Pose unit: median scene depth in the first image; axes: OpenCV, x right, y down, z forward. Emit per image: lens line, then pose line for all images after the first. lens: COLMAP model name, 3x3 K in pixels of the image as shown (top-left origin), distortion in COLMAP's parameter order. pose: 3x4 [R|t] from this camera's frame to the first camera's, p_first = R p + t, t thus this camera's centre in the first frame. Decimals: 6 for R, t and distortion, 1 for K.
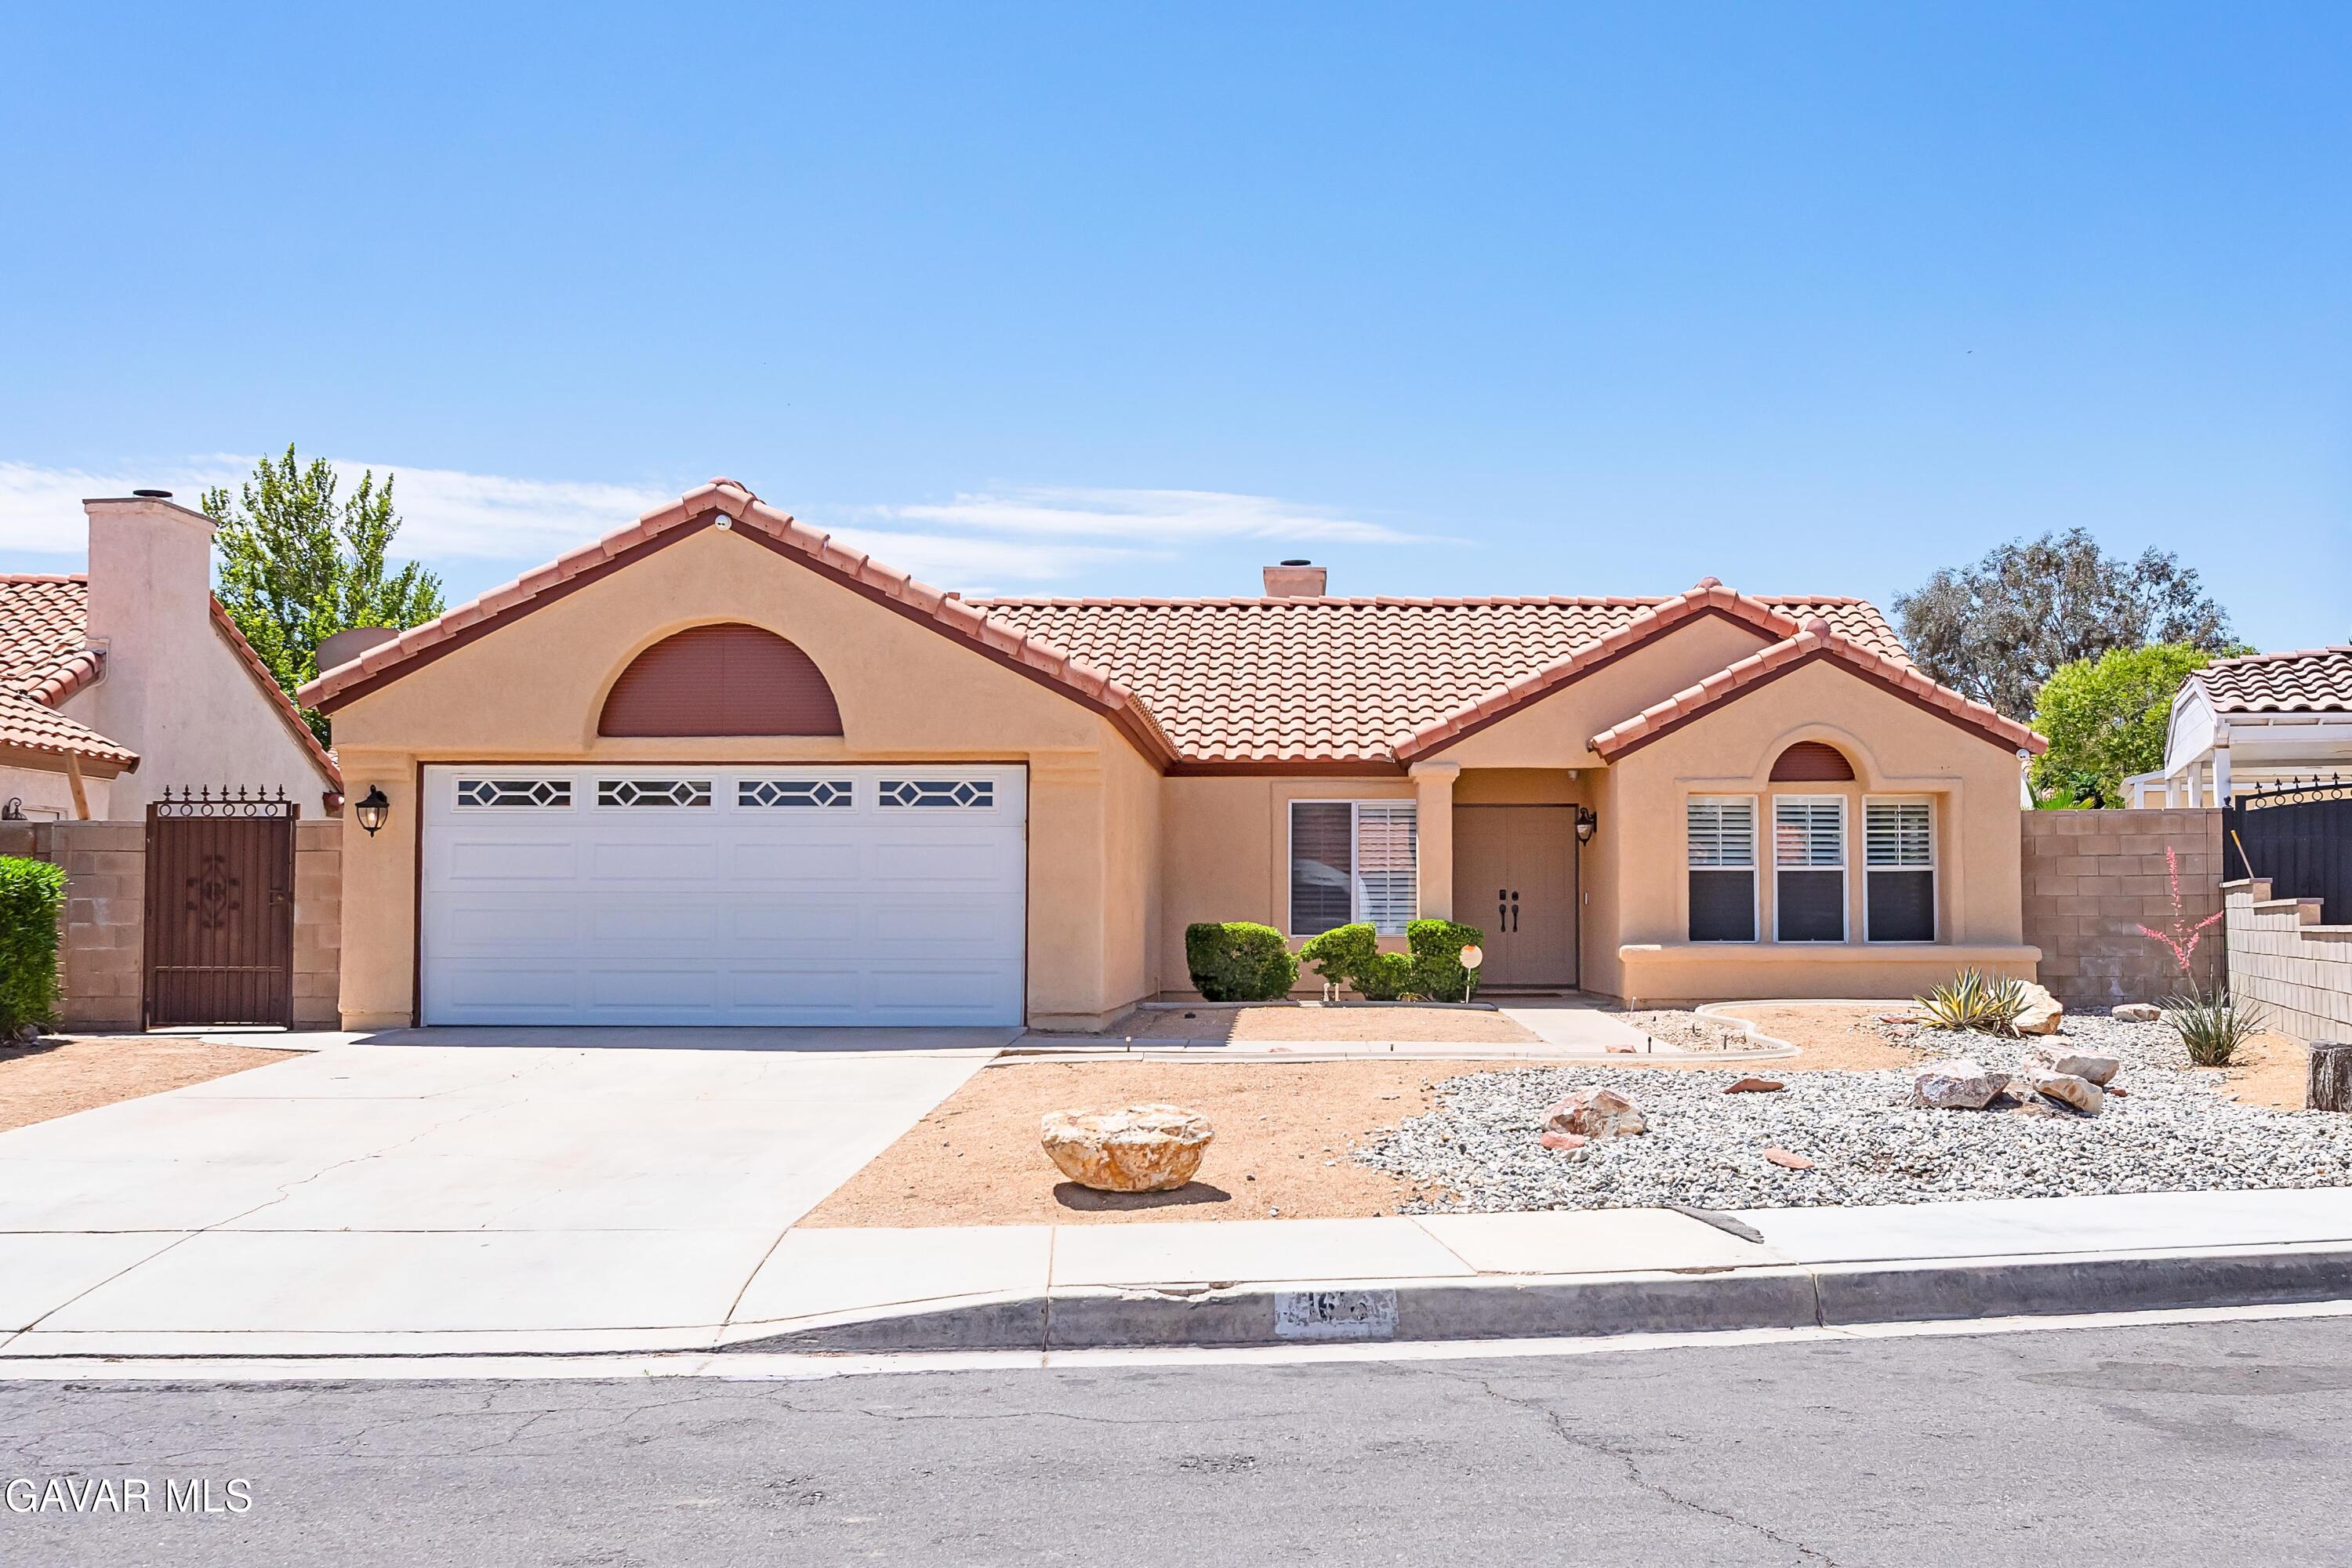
lens RADIAL K [[2217.5, 0, 1239.5], [0, 2217.5, 813.7], [0, 0, 1]] dist [-0.001613, 0.003000]
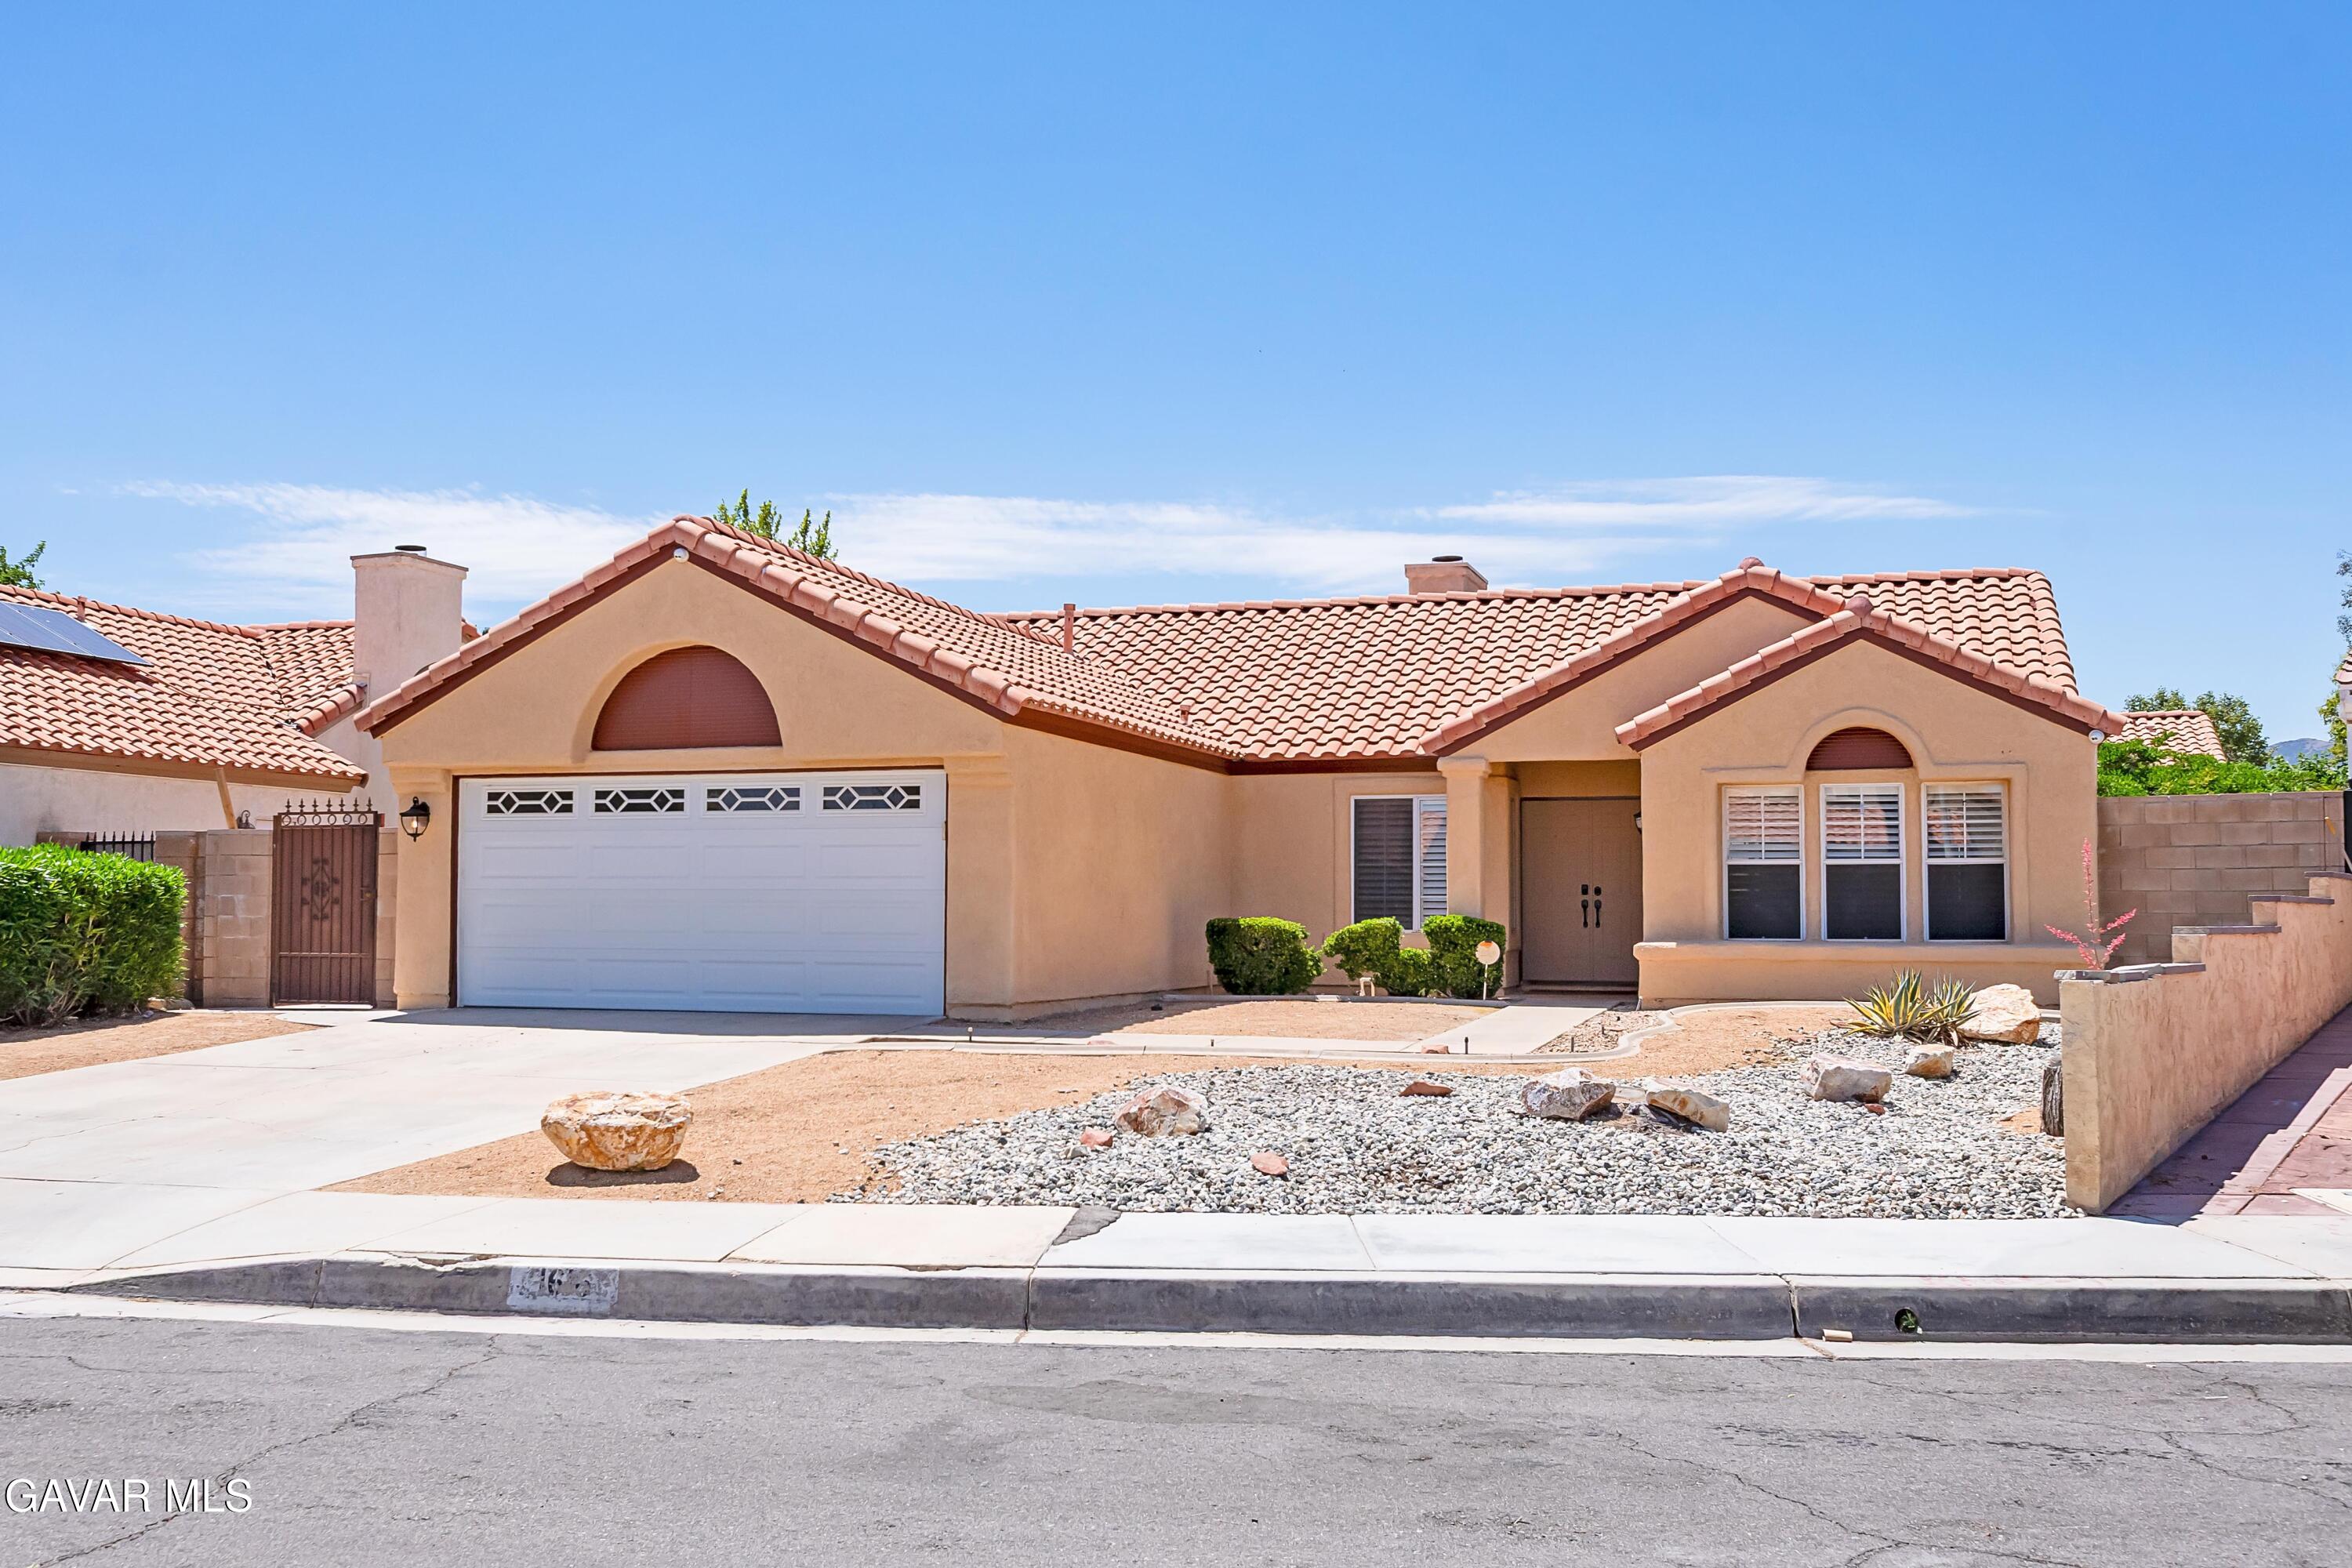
lens RADIAL K [[2141.5, 0, 1066.9], [0, 2141.5, 795.9], [0, 0, 1]] dist [-0.000521, -0.000653]
pose [[0.952584, -0.014122, -0.303949, 0.259793], [0.012367, 0.999894, -0.007699, -0.000608], [0.304026, 0.003575, 0.952657, 0.039350]]
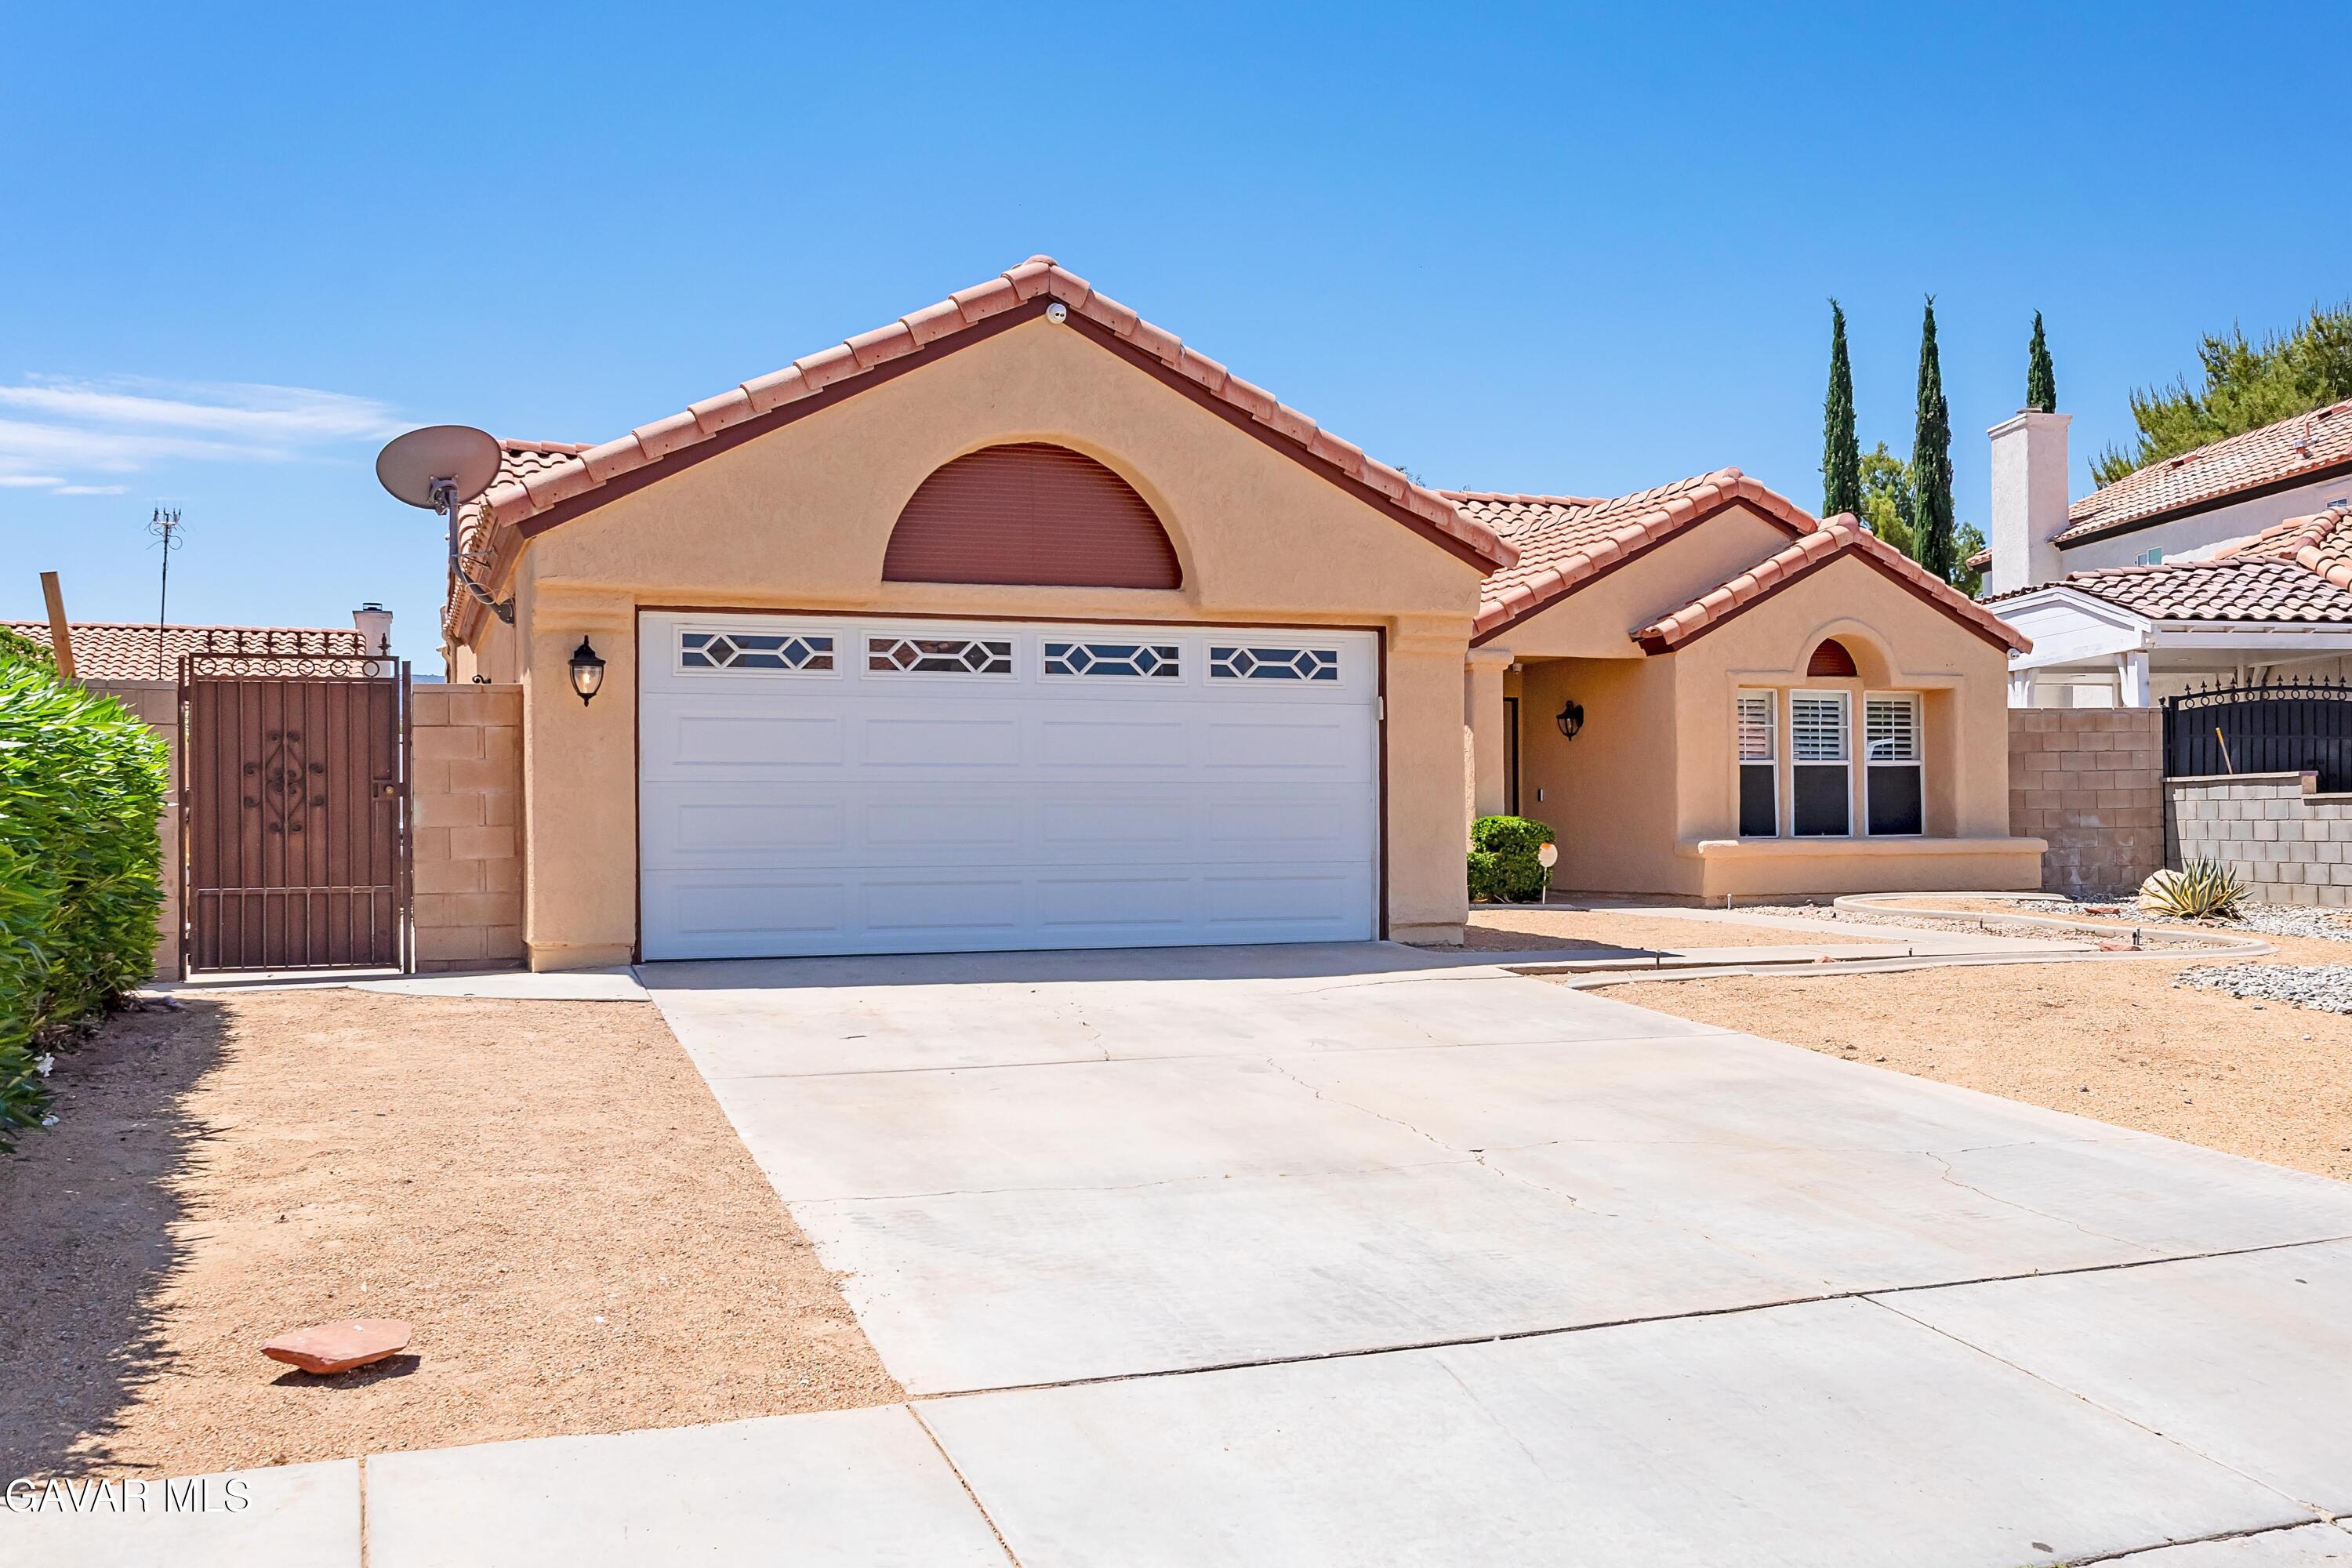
lens RADIAL K [[2110.8, 0, 1176.0], [0, 2110.8, 784.0], [0, 0, 1]] dist [0.001293, -0.011633]
pose [[0.930146, -0.000064, 0.367191, -0.446470], [-0.009490, 0.999662, 0.024216, 0.016745], [-0.367068, -0.026009, 0.929830, 0.267464]]
